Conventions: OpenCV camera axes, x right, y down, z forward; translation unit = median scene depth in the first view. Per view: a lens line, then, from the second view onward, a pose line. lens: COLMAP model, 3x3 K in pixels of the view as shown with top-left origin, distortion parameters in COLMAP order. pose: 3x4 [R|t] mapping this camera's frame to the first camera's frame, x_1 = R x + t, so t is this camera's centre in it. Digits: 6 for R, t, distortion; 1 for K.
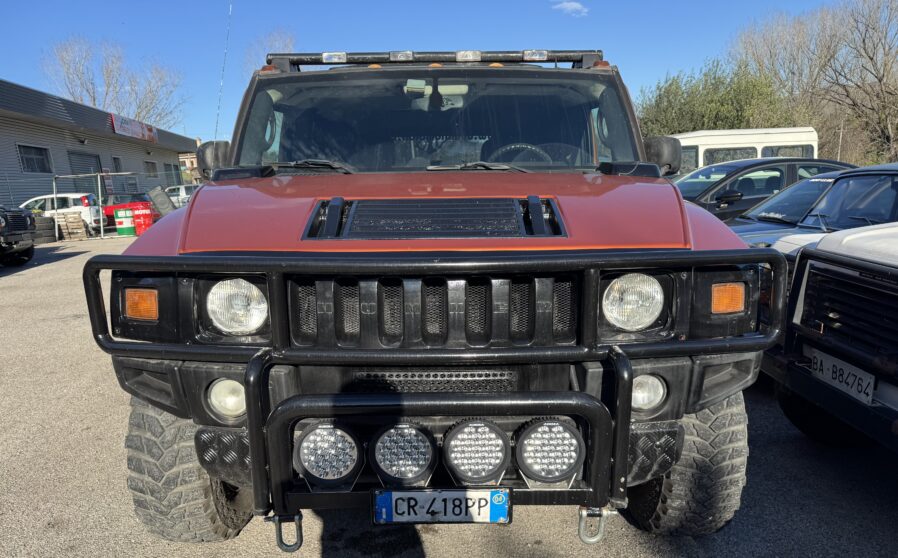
lens RADIAL K [[644.5, 0, 430.6], [0, 644.5, 294.1], [0, 0, 1]] dist [-0.003295, -0.004530]
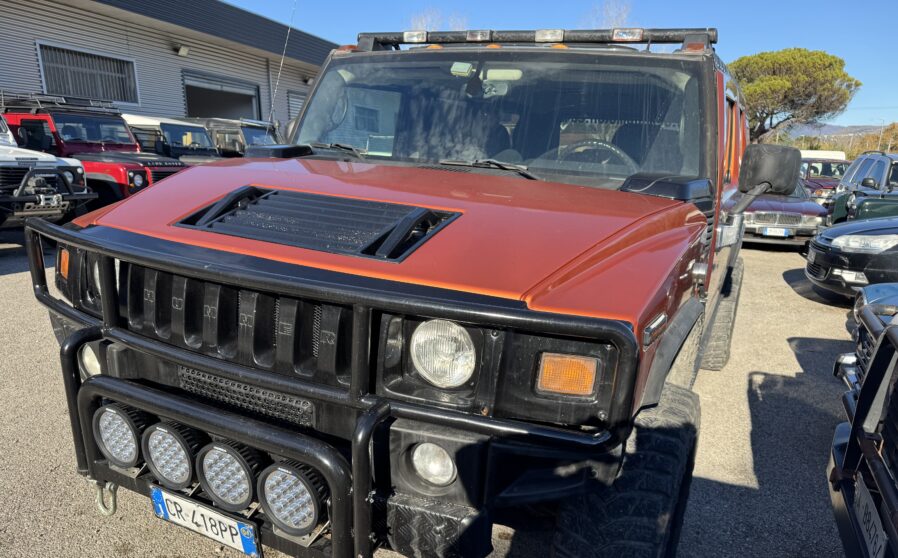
lens RADIAL K [[644.5, 0, 430.6], [0, 644.5, 294.1], [0, 0, 1]] dist [-0.003295, -0.004530]
pose [[0.892143, 0.169896, -0.418588, 0.368351], [-0.153376, 0.985461, 0.073086, -0.069236], [0.424919, -0.001002, 0.905231, 0.154251]]
